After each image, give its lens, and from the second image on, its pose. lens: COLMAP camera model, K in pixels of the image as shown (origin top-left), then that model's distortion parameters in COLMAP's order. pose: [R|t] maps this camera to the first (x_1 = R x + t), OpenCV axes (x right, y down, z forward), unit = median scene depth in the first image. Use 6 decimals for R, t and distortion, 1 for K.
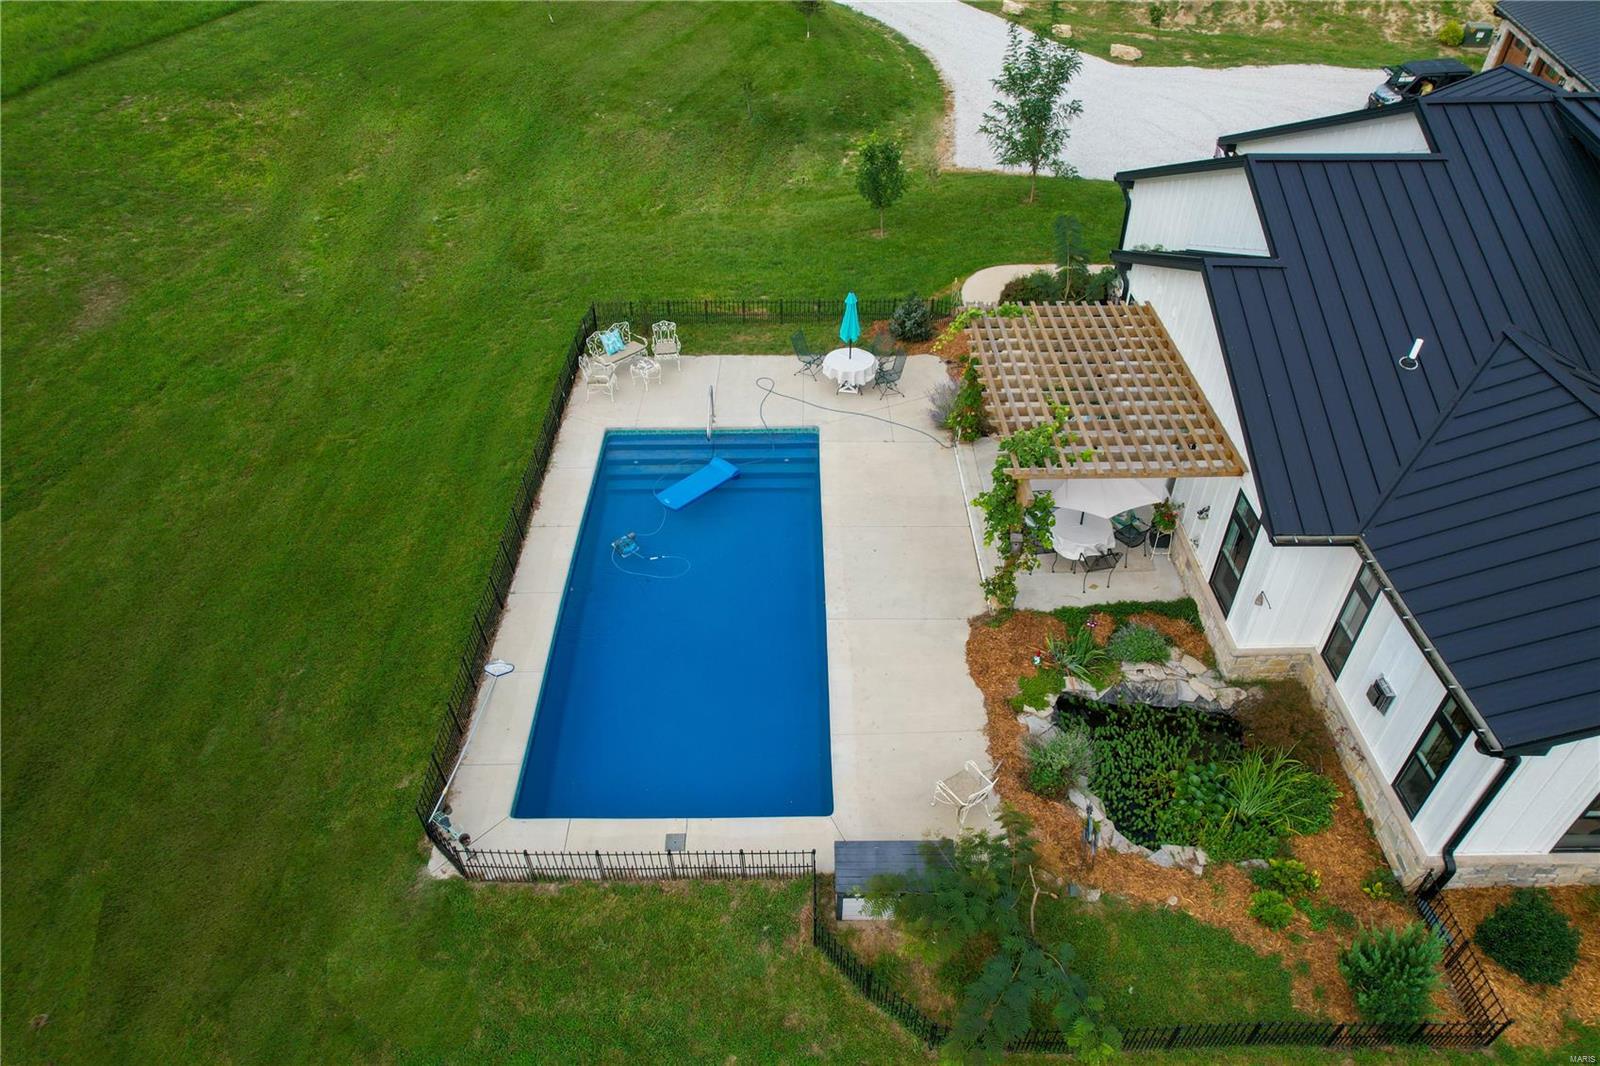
lens RADIAL K [[1017.0, 0, 804.0], [0, 1017.0, 541.4], [0, 0, 1]] dist [-0.089452, 0.084390]
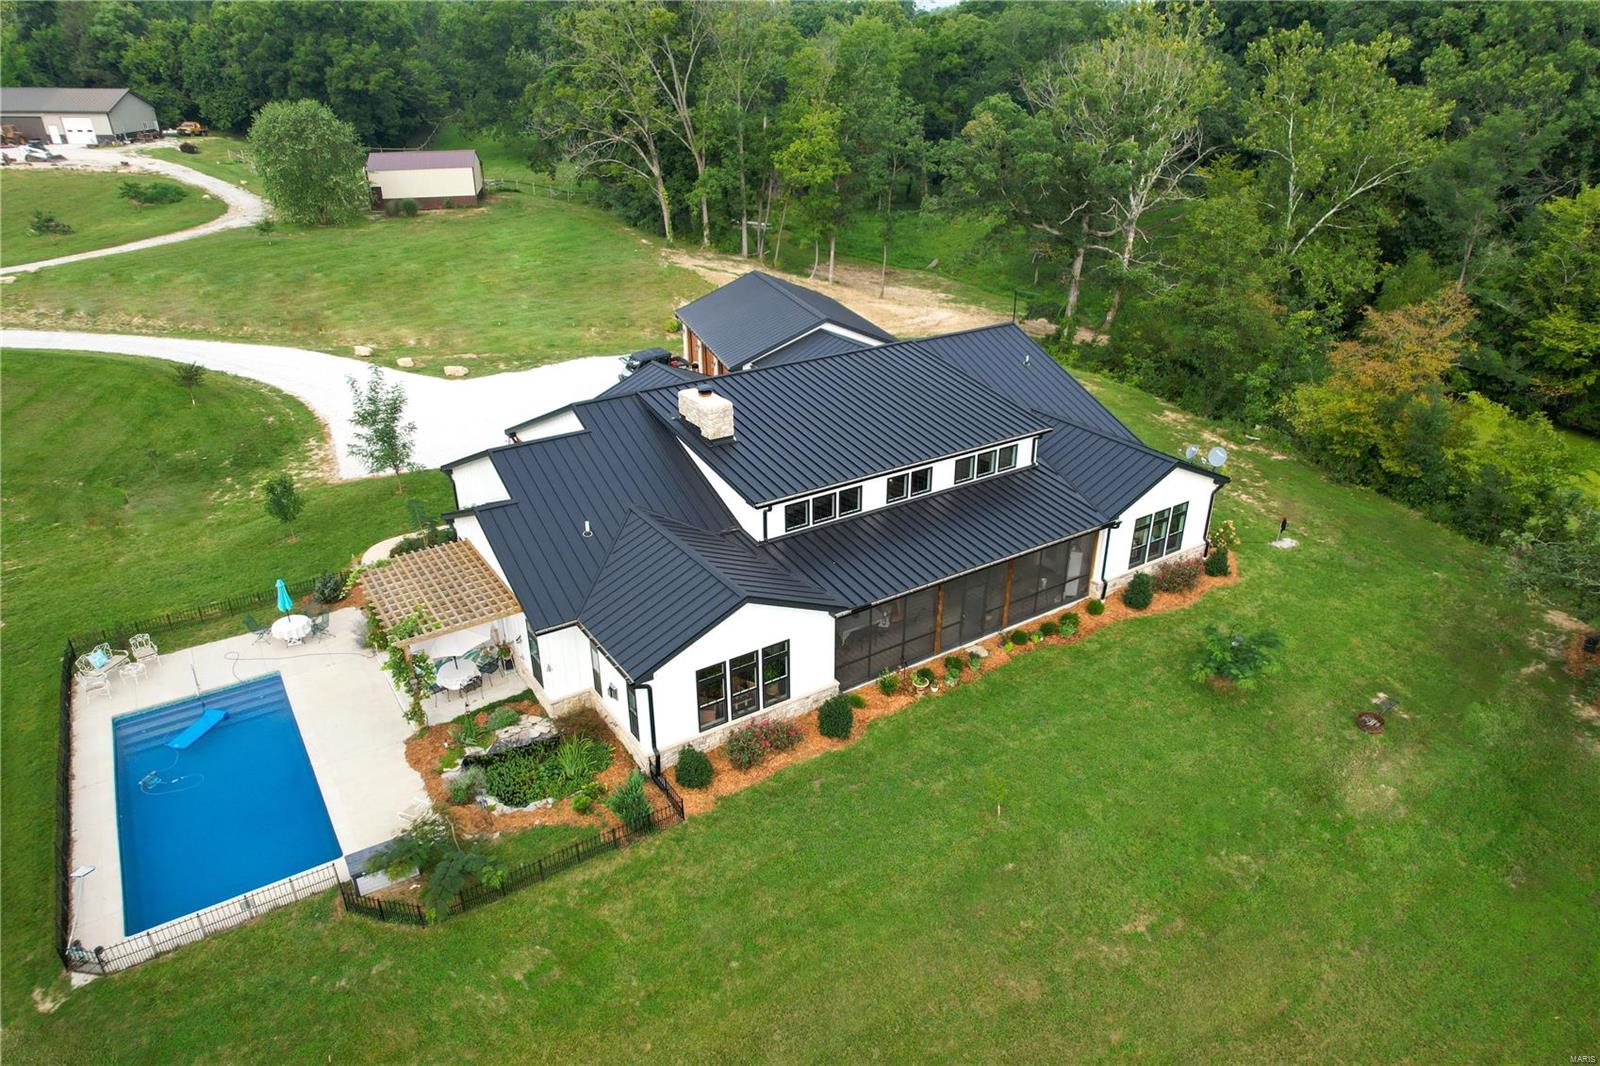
lens RADIAL K [[1017.0, 0, 804.0], [0, 1017.0, 541.4], [0, 0, 1]] dist [-0.089452, 0.084390]
pose [[0.838776, -0.234513, 0.491385, -0.014586], [0.348173, 0.924873, -0.152925, 0.205677], [-0.418605, 0.299357, 0.857412, -0.634361]]
